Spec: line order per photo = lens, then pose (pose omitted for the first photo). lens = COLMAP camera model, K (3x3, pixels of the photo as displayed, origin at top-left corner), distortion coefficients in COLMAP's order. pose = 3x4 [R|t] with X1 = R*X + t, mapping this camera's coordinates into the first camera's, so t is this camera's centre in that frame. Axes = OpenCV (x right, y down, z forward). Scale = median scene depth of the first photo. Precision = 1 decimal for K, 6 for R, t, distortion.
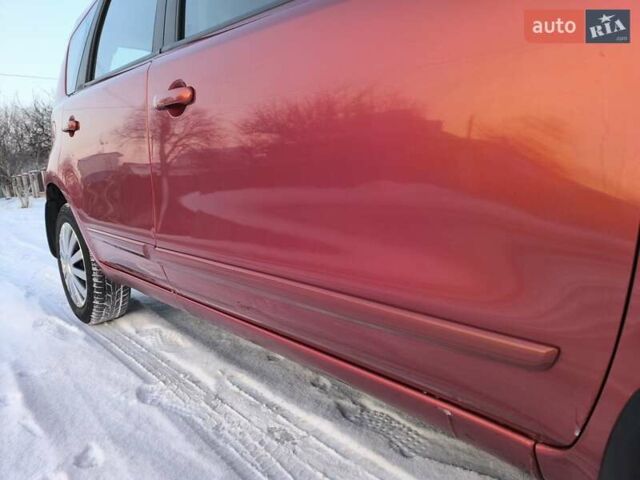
lens RADIAL K [[427.3, 0, 317.9], [0, 427.3, 240.4], [0, 0, 1]] dist [-0.000344, -0.002971]
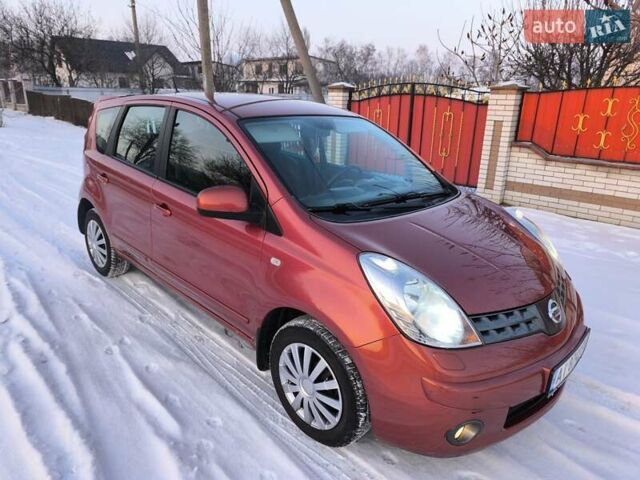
lens RADIAL K [[427.3, 0, 321.3], [0, 427.3, 239.4], [0, 0, 1]] dist [-0.000344, -0.002971]
pose [[0.993298, 0.084772, 0.078568, 0.266359], [-0.096013, 0.983621, 0.152552, -0.407698], [-0.064349, -0.159073, 0.985167, -1.020073]]
